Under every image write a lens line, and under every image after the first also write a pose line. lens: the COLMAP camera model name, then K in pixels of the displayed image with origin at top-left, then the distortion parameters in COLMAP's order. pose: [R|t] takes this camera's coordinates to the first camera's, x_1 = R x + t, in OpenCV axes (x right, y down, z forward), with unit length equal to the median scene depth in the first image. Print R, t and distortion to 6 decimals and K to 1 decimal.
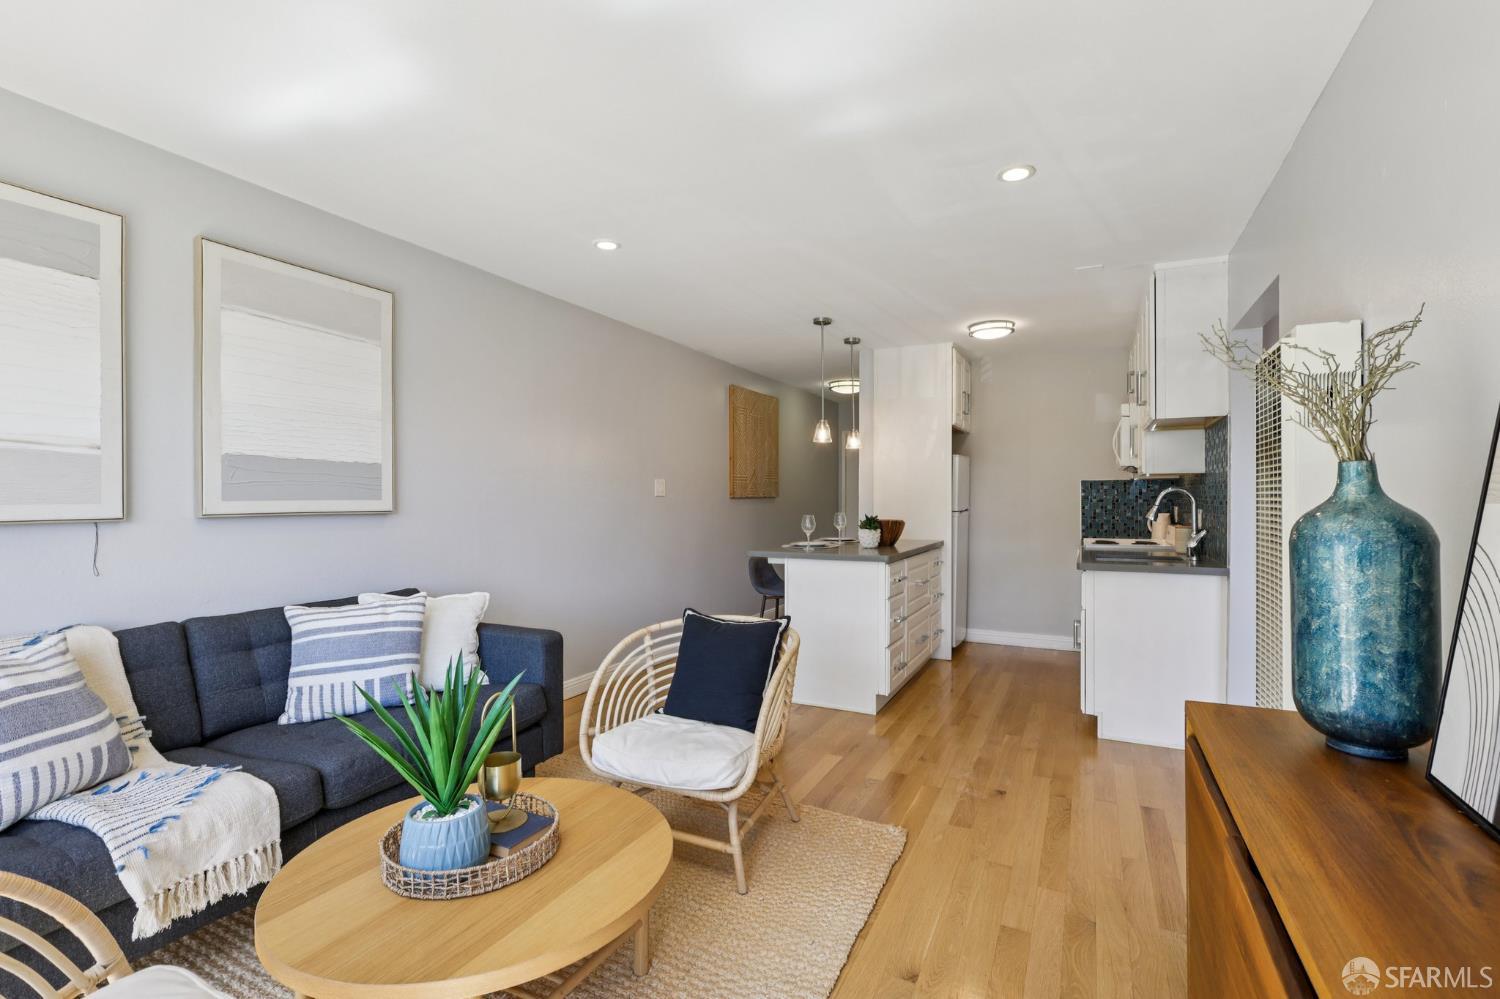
lens RADIAL K [[690.2, 0, 750.6], [0, 690.2, 494.8], [0, 0, 1]] dist [-0.019817, 0.001355]
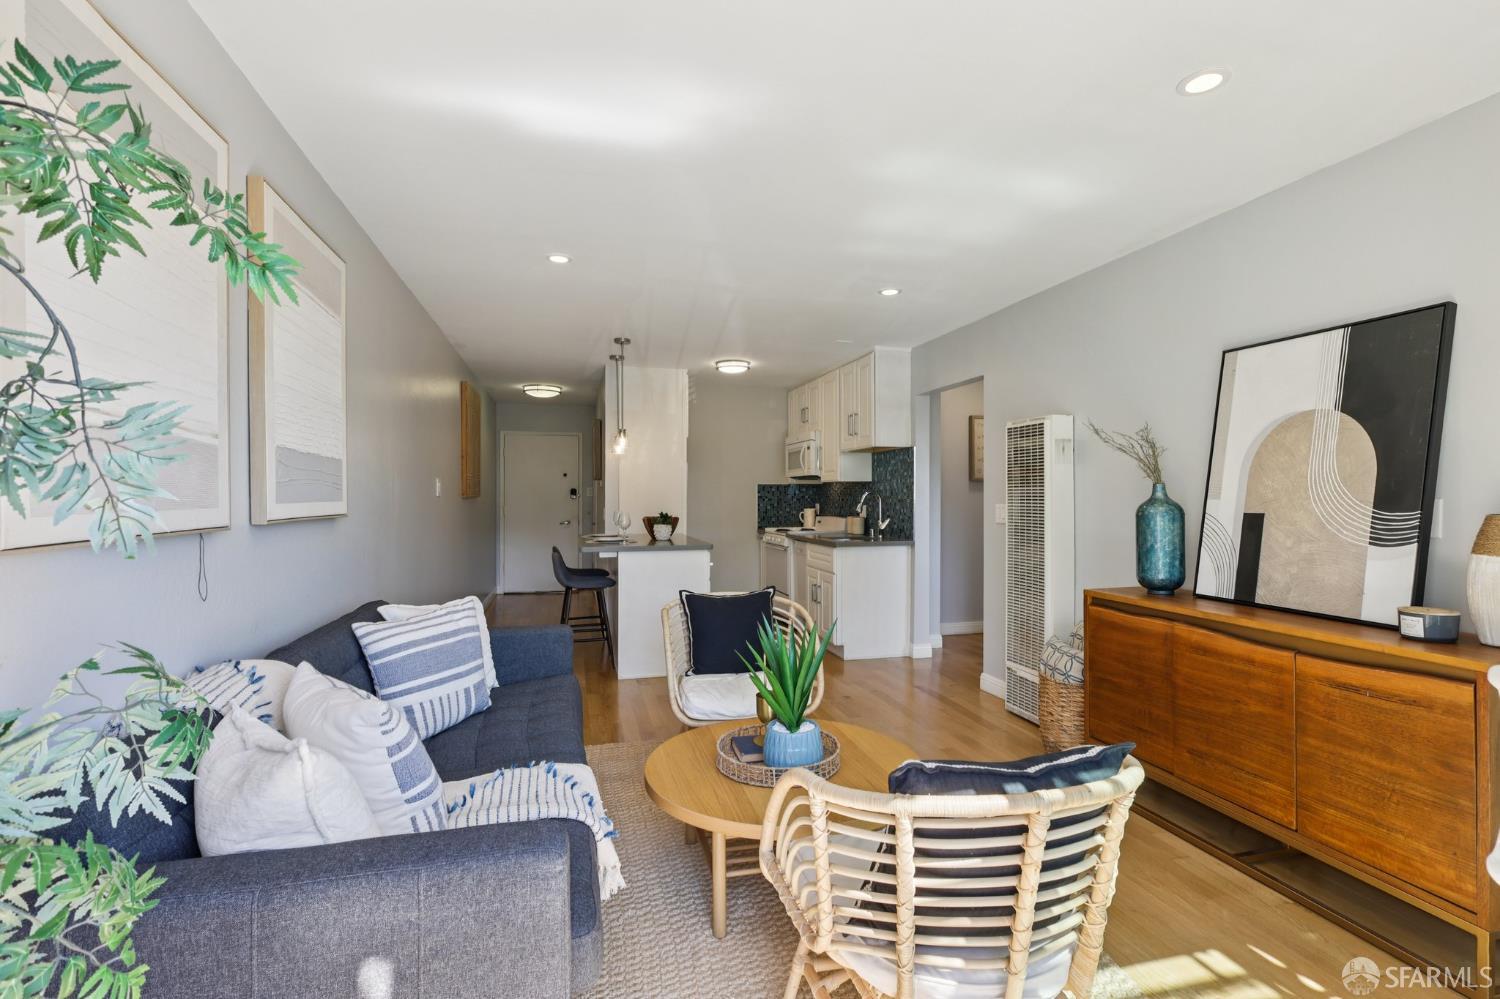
lens RADIAL K [[690.2, 0, 757.4], [0, 690.2, 502.1], [0, 0, 1]] dist [-0.019817, 0.001355]
pose [[0.757337, -0.006659, 0.652991, -1.950548], [-0.000471, 0.999942, 0.010744, -0.005534], [-0.653024, -0.008445, 0.757290, 0.006236]]
